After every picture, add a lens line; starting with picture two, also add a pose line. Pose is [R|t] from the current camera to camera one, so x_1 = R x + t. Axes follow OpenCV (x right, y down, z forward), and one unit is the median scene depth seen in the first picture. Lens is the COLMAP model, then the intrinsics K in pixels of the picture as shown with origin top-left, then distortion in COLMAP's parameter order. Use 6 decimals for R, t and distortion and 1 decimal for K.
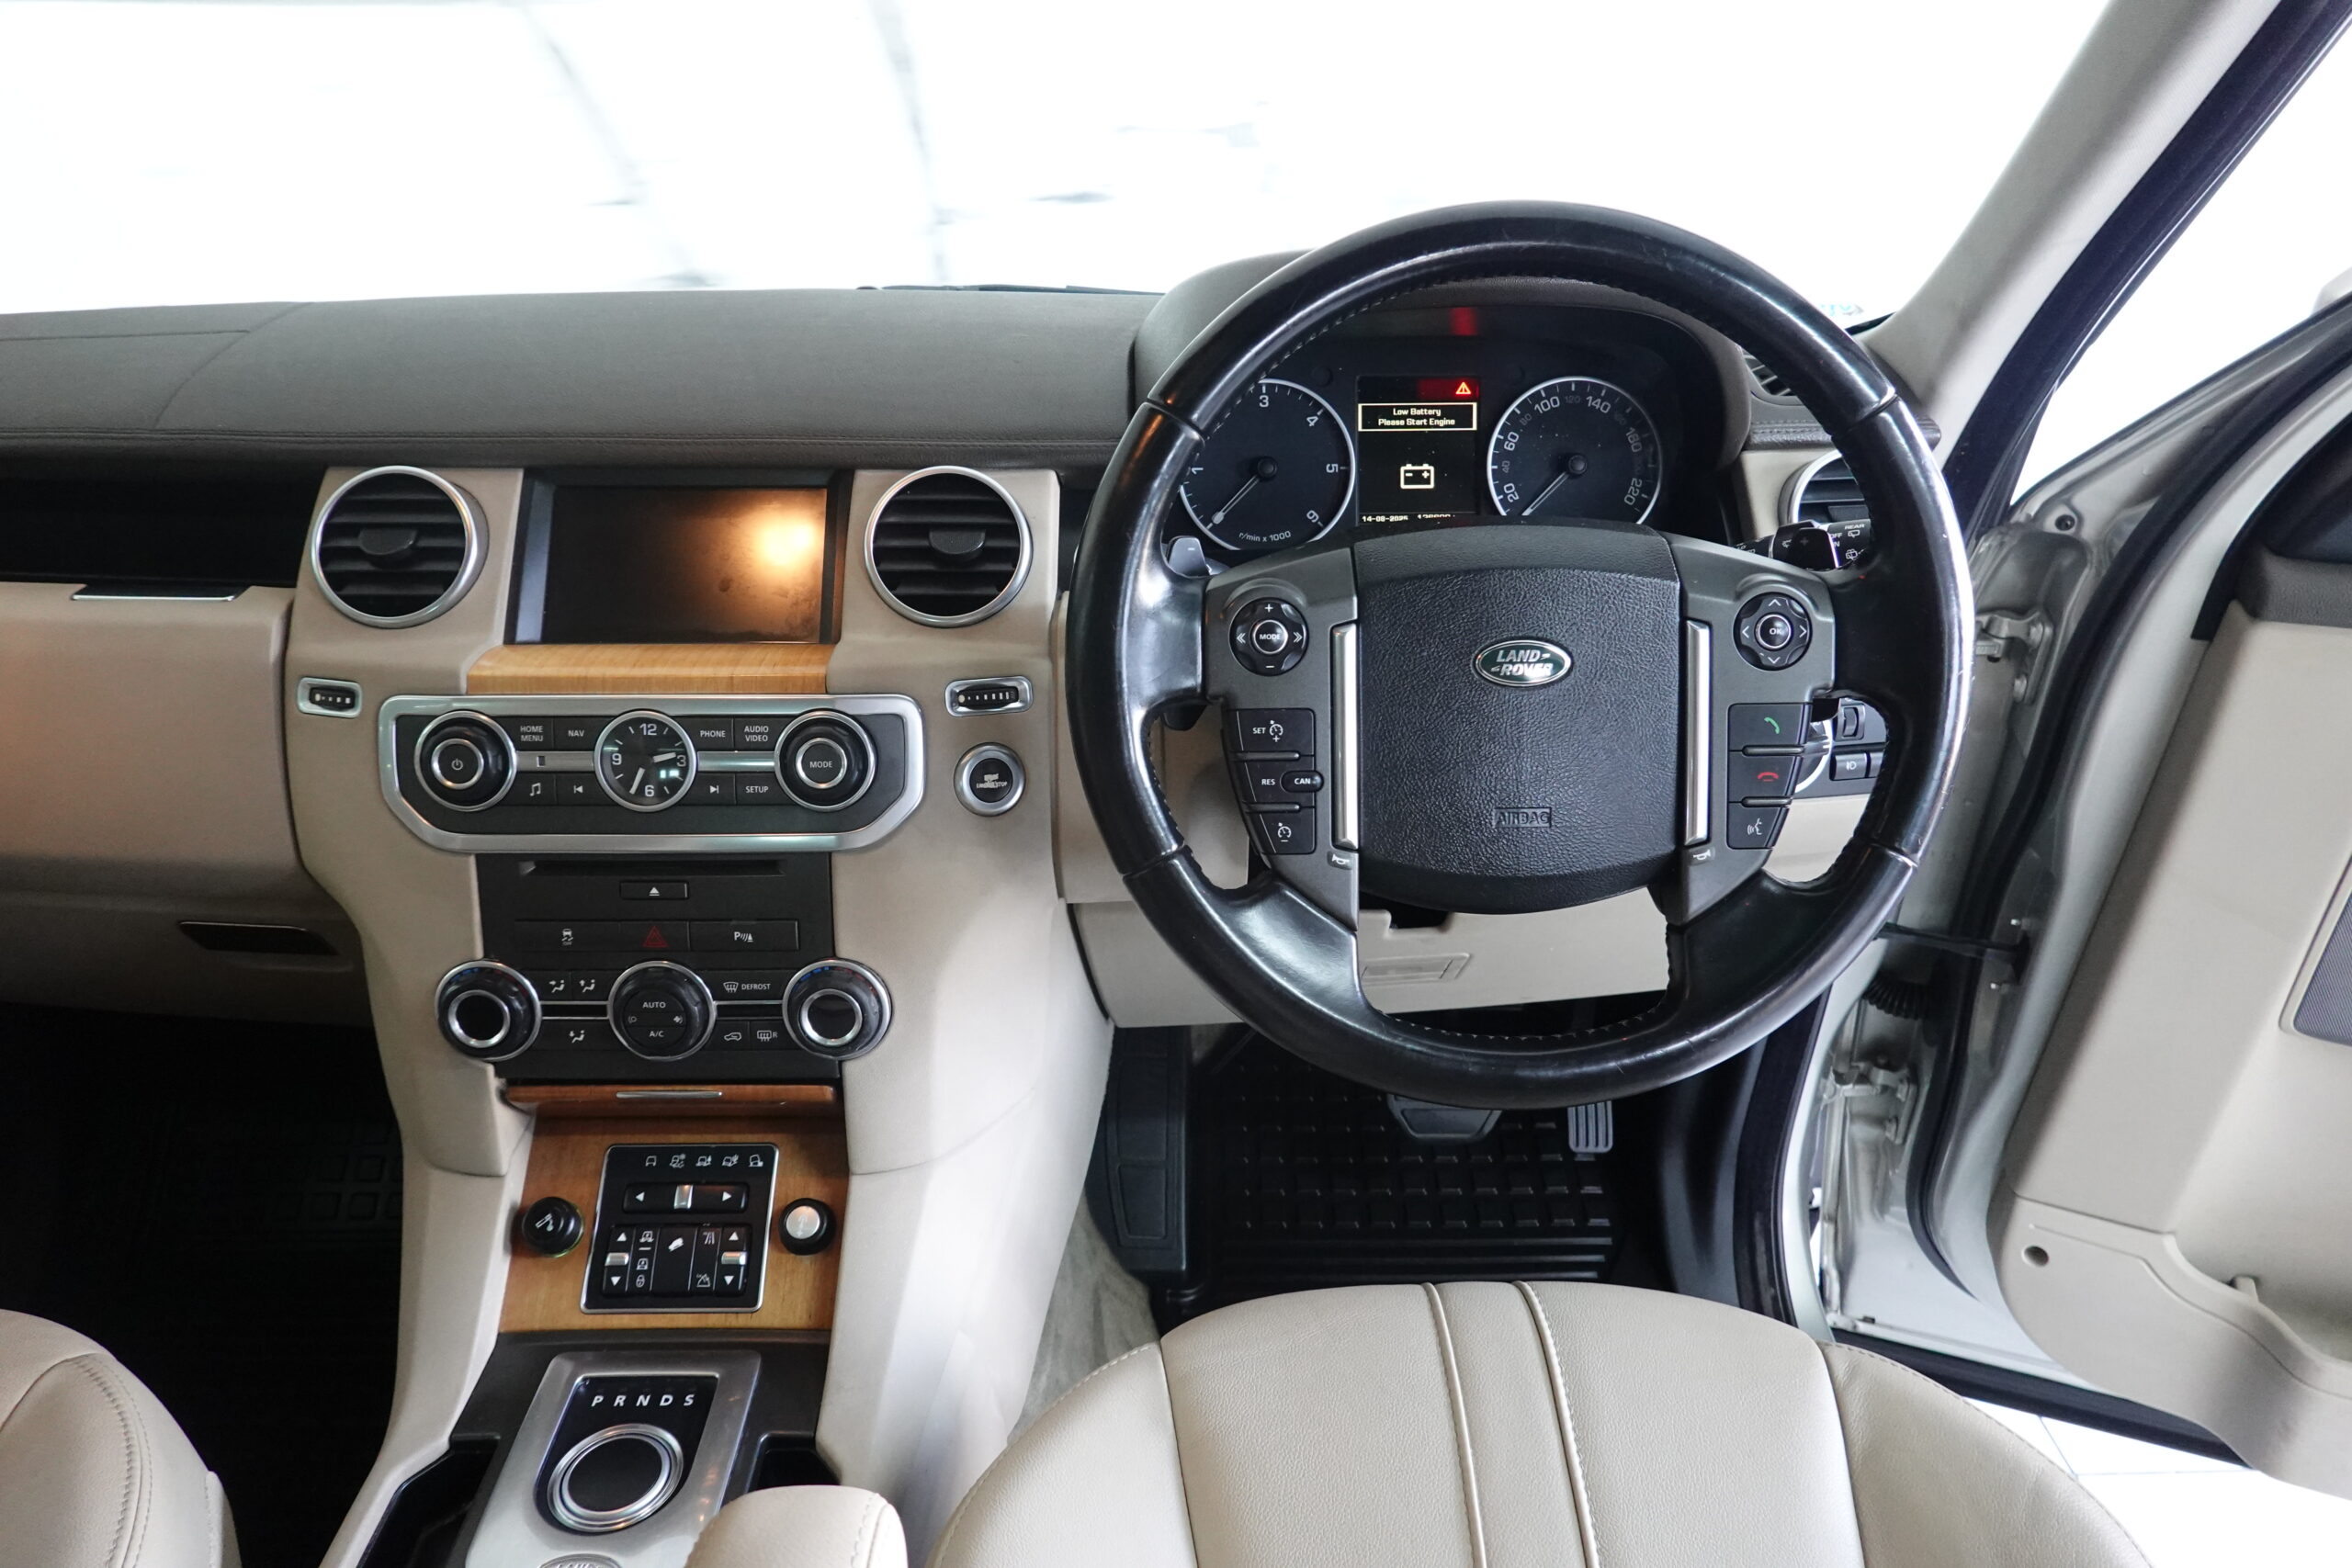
lens RADIAL K [[1546.5, 0, 1157.5], [0, 1546.5, 774.1], [0, 0, 1]] dist [0.007350, 0.004945]
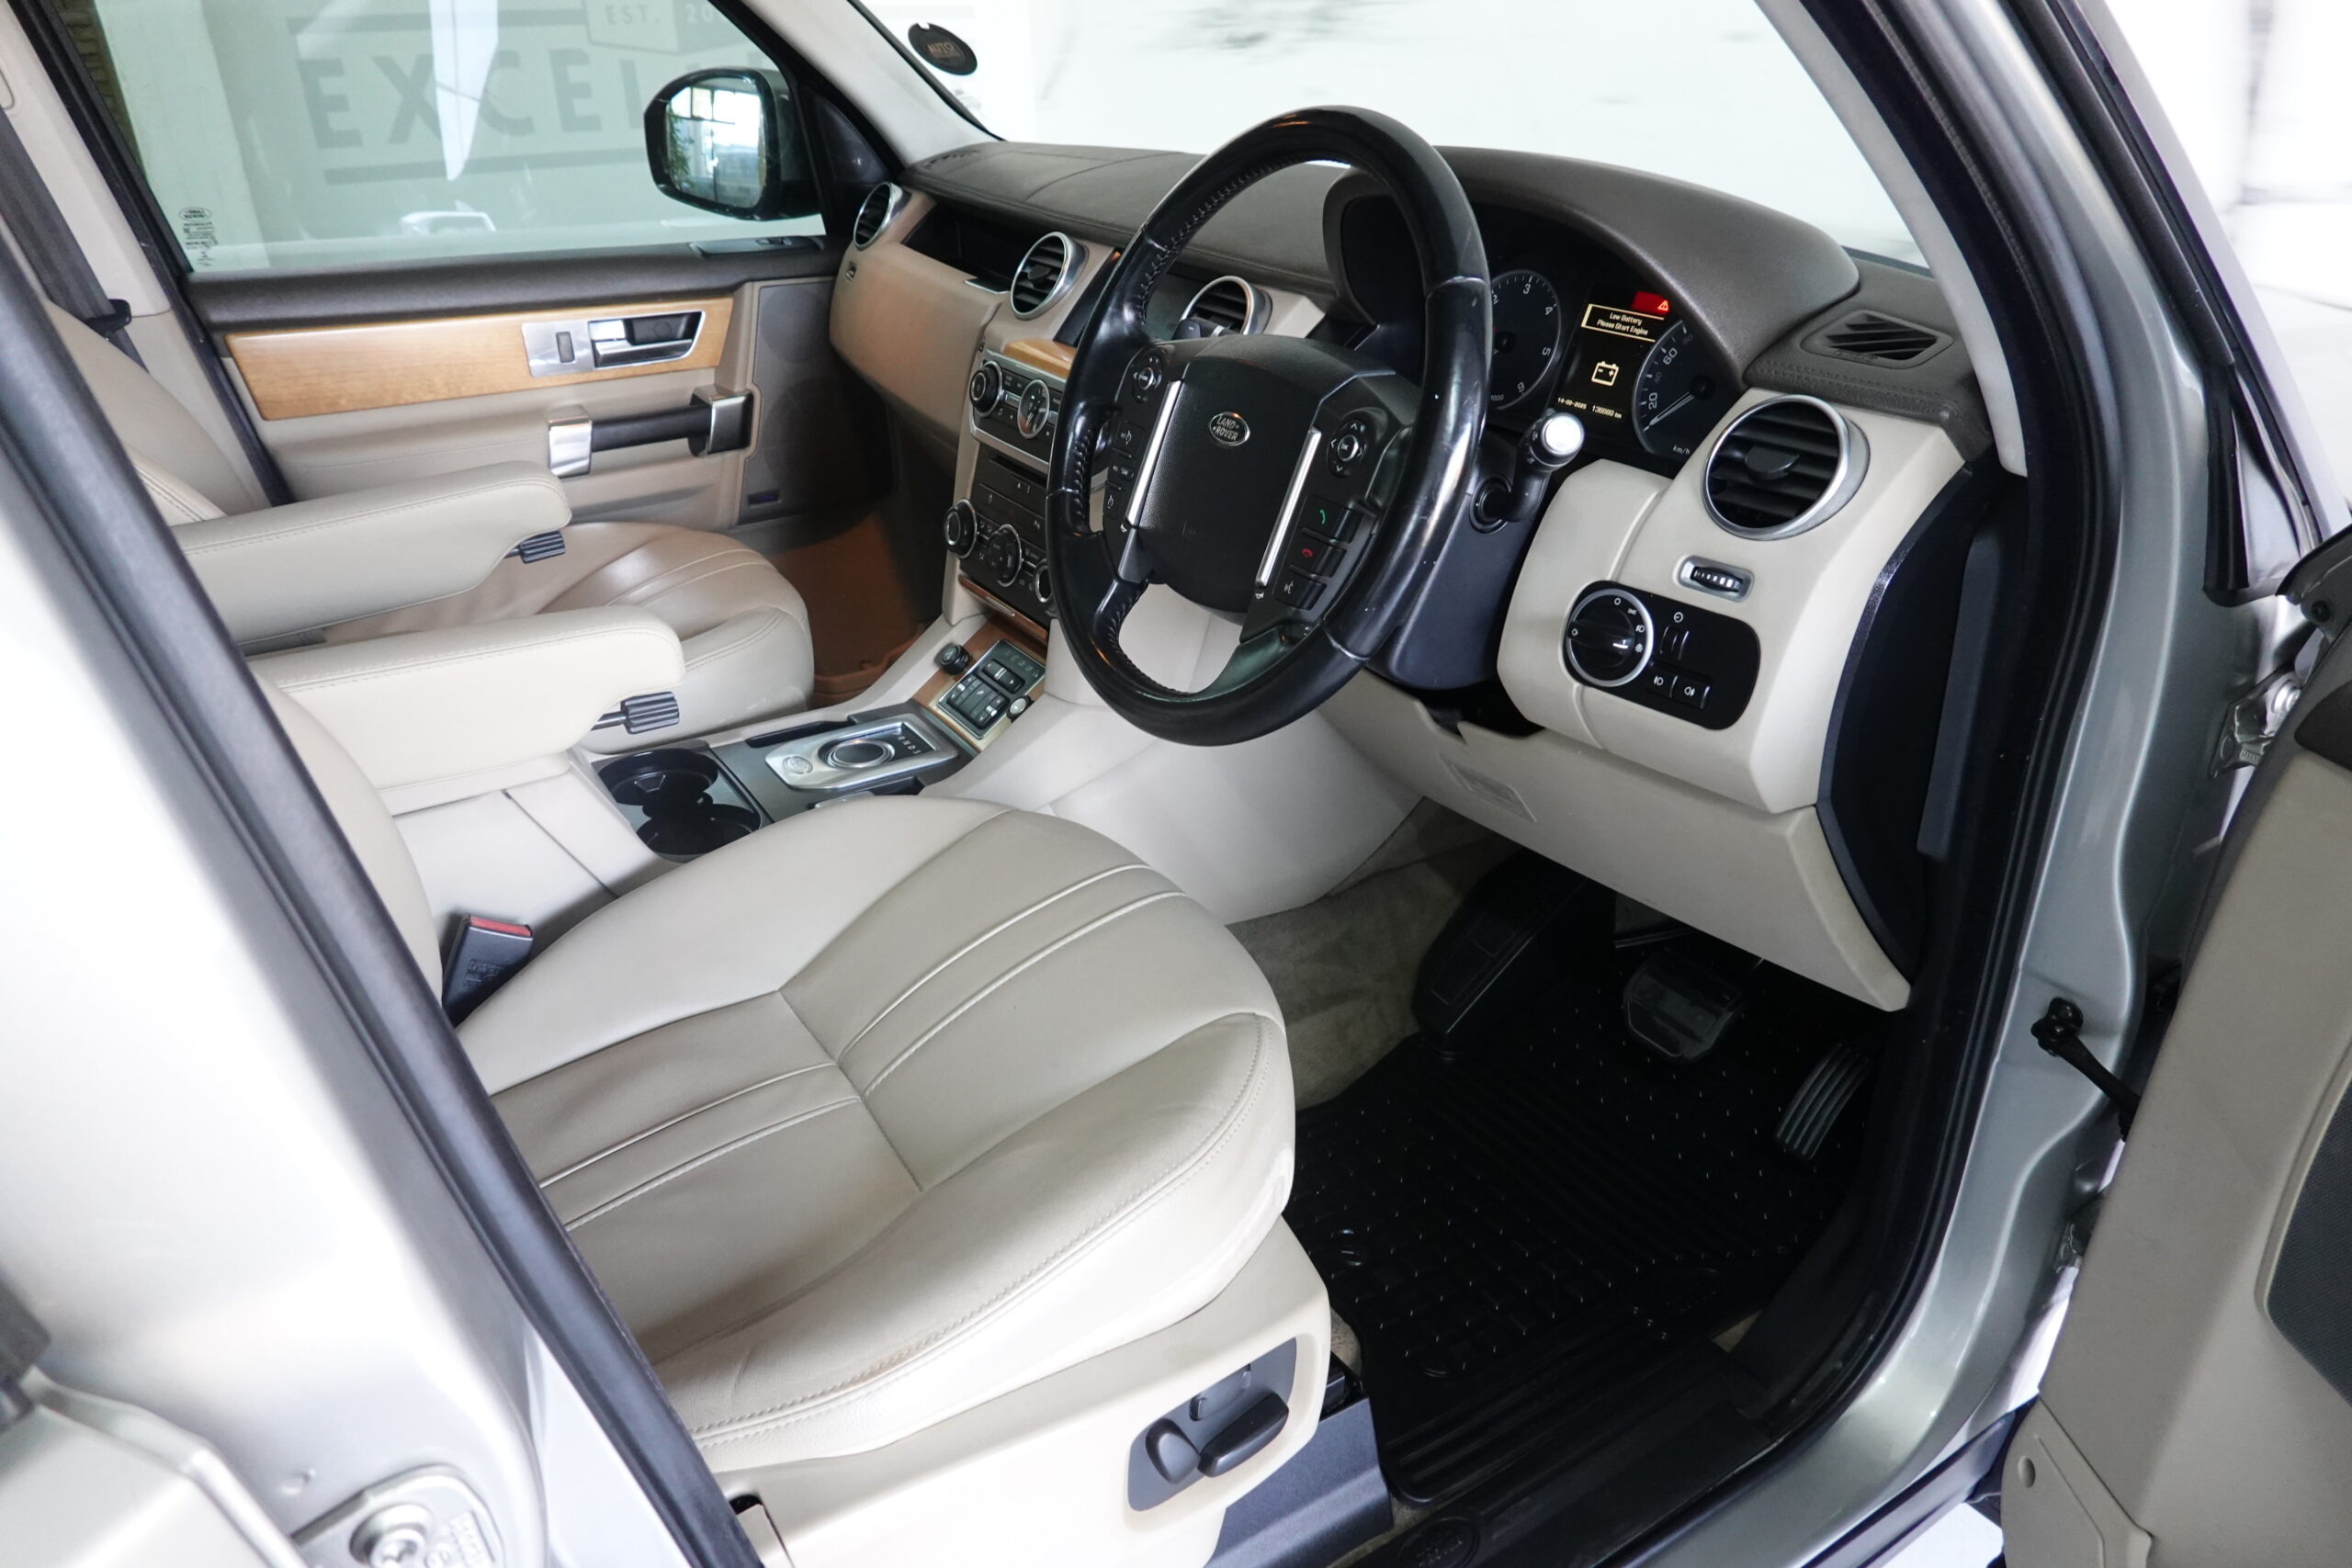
lens RADIAL K [[1546.5, 0, 1152.7], [0, 1546.5, 801.8], [0, 0, 1]] dist [0.007350, 0.004945]
pose [[0.523792, 0.396212, -0.754094, 1.157261], [-0.370395, 0.903115, 0.217234, -0.034600], [0.767104, 0.165527, 0.619800, 0.089428]]
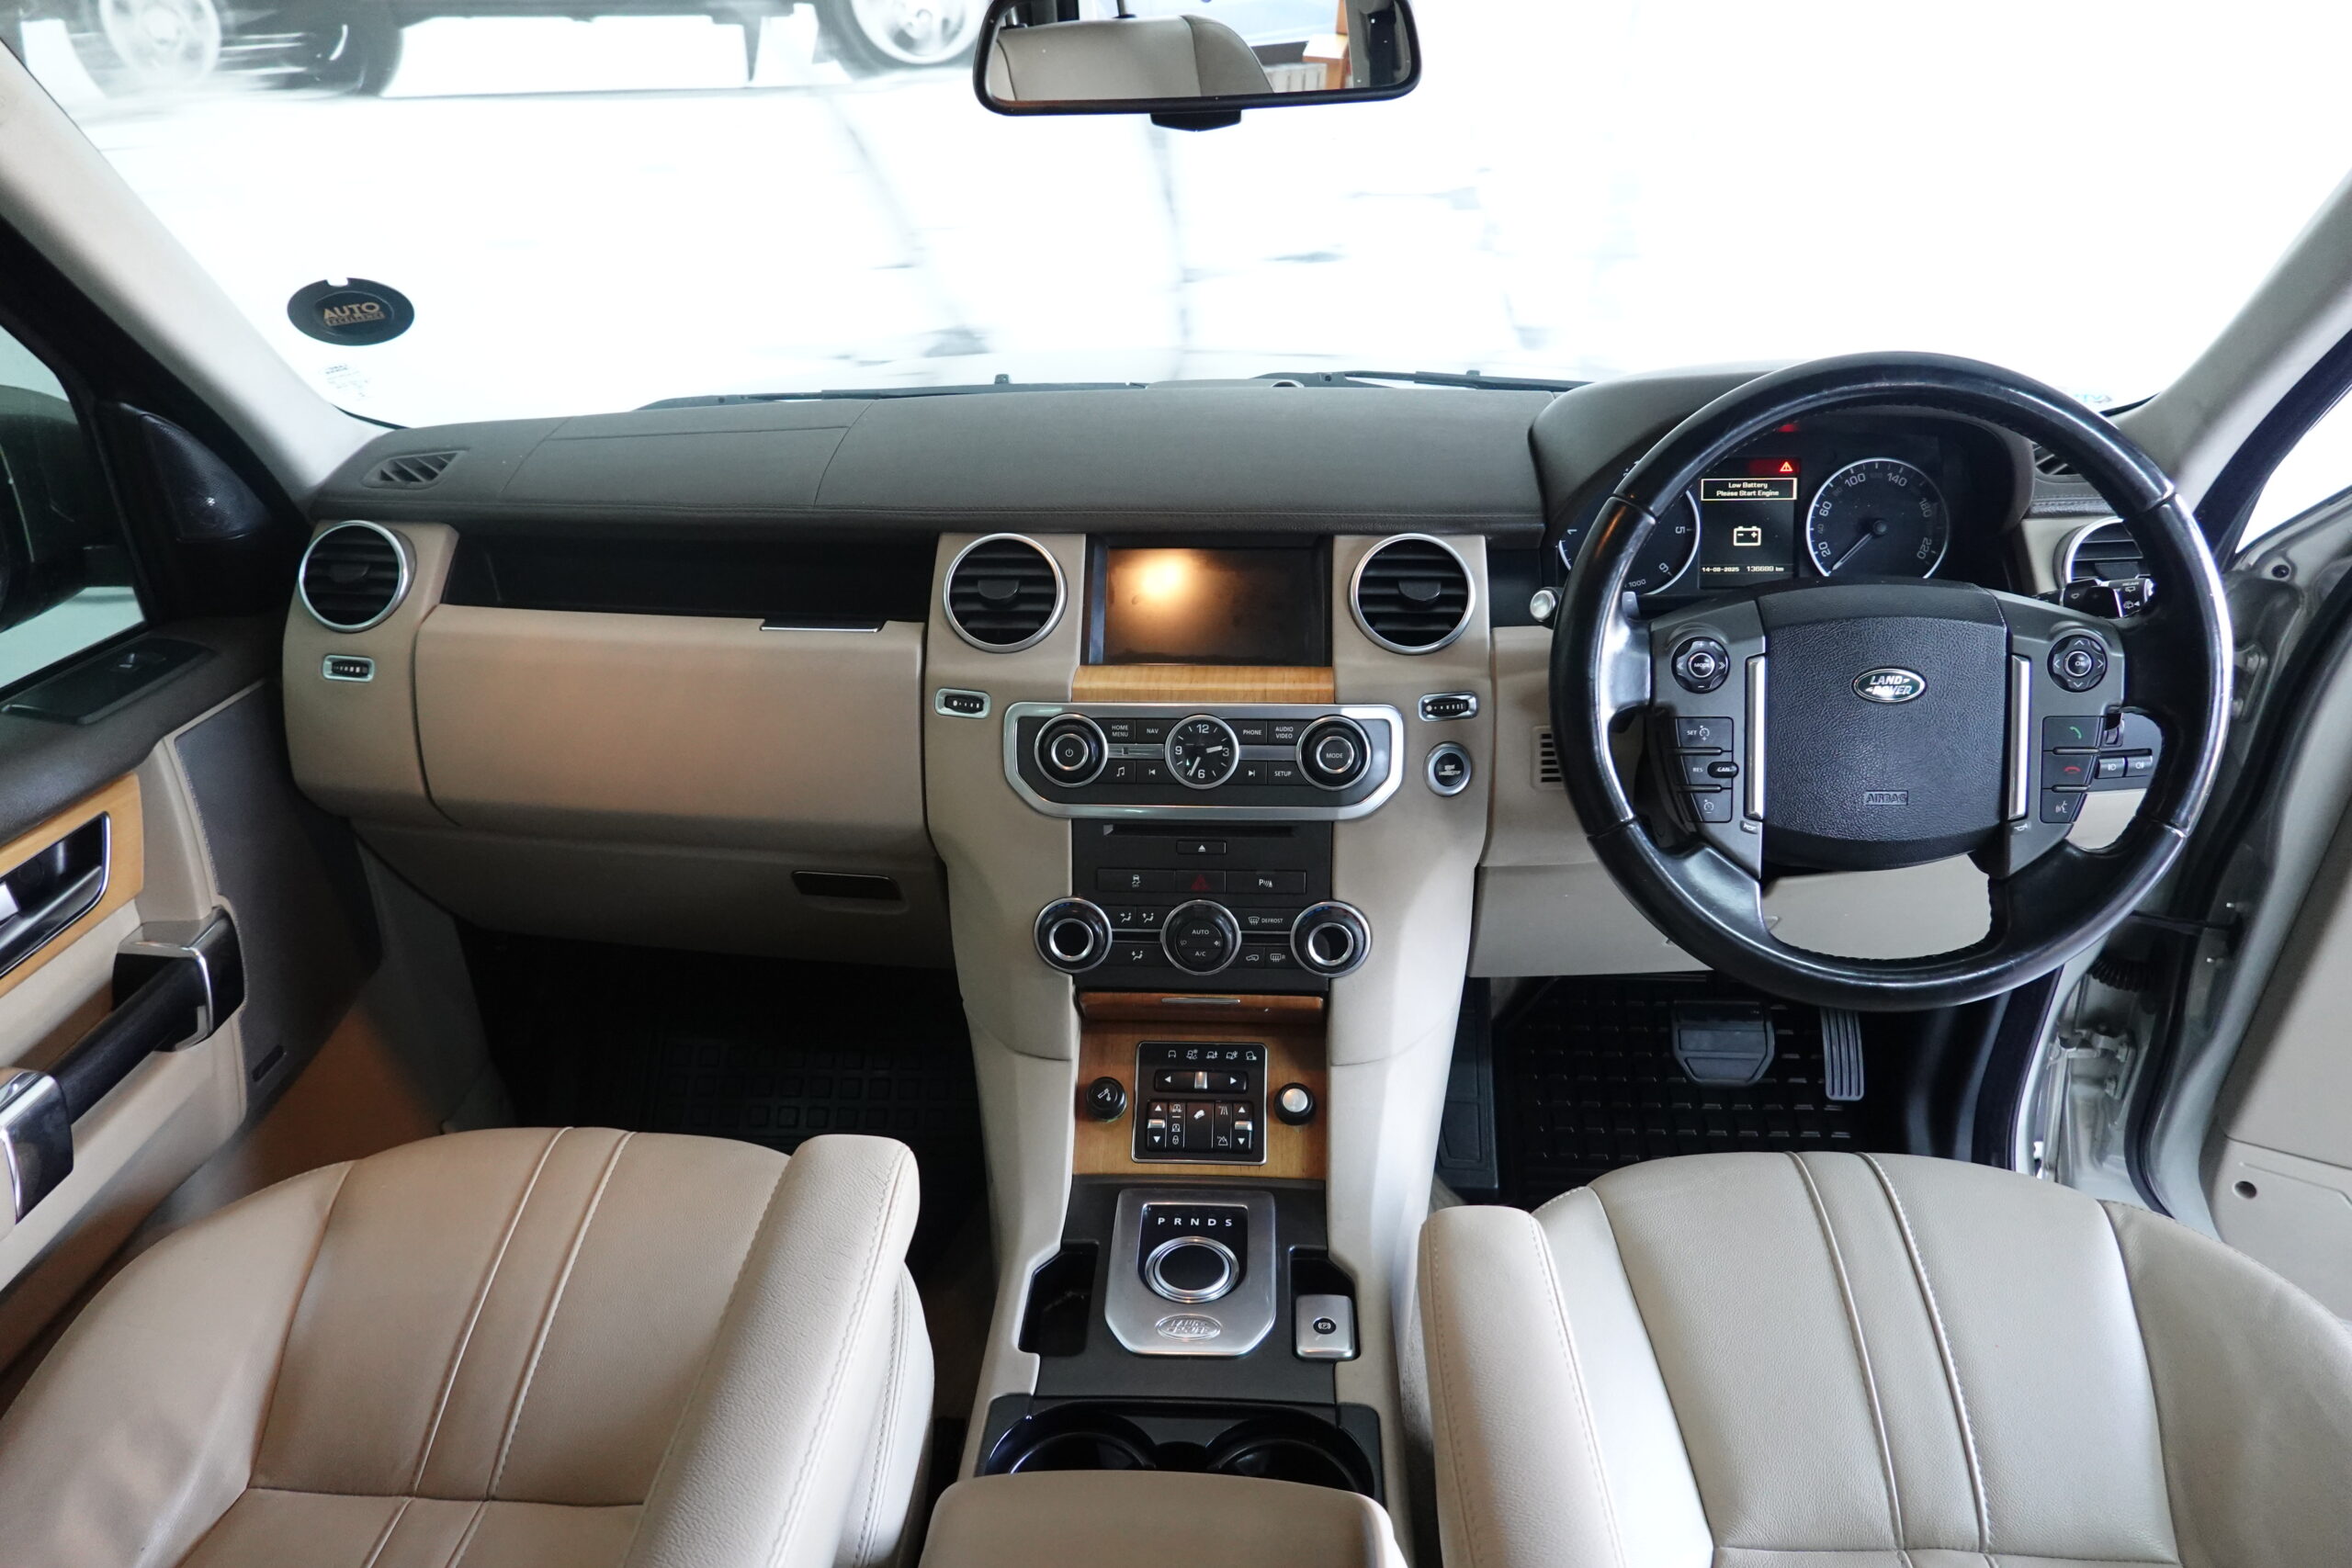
lens RADIAL K [[1546.5, 0, 1169.4], [0, 1546.5, 776.5], [0, 0, 1]] dist [0.007350, 0.004945]
pose [[0.997741, 0.011722, -0.066143, -0.253340], [-0.012281, 0.999892, -0.008048, 0.023116], [0.066041, 0.008842, 0.997778, -0.339585]]
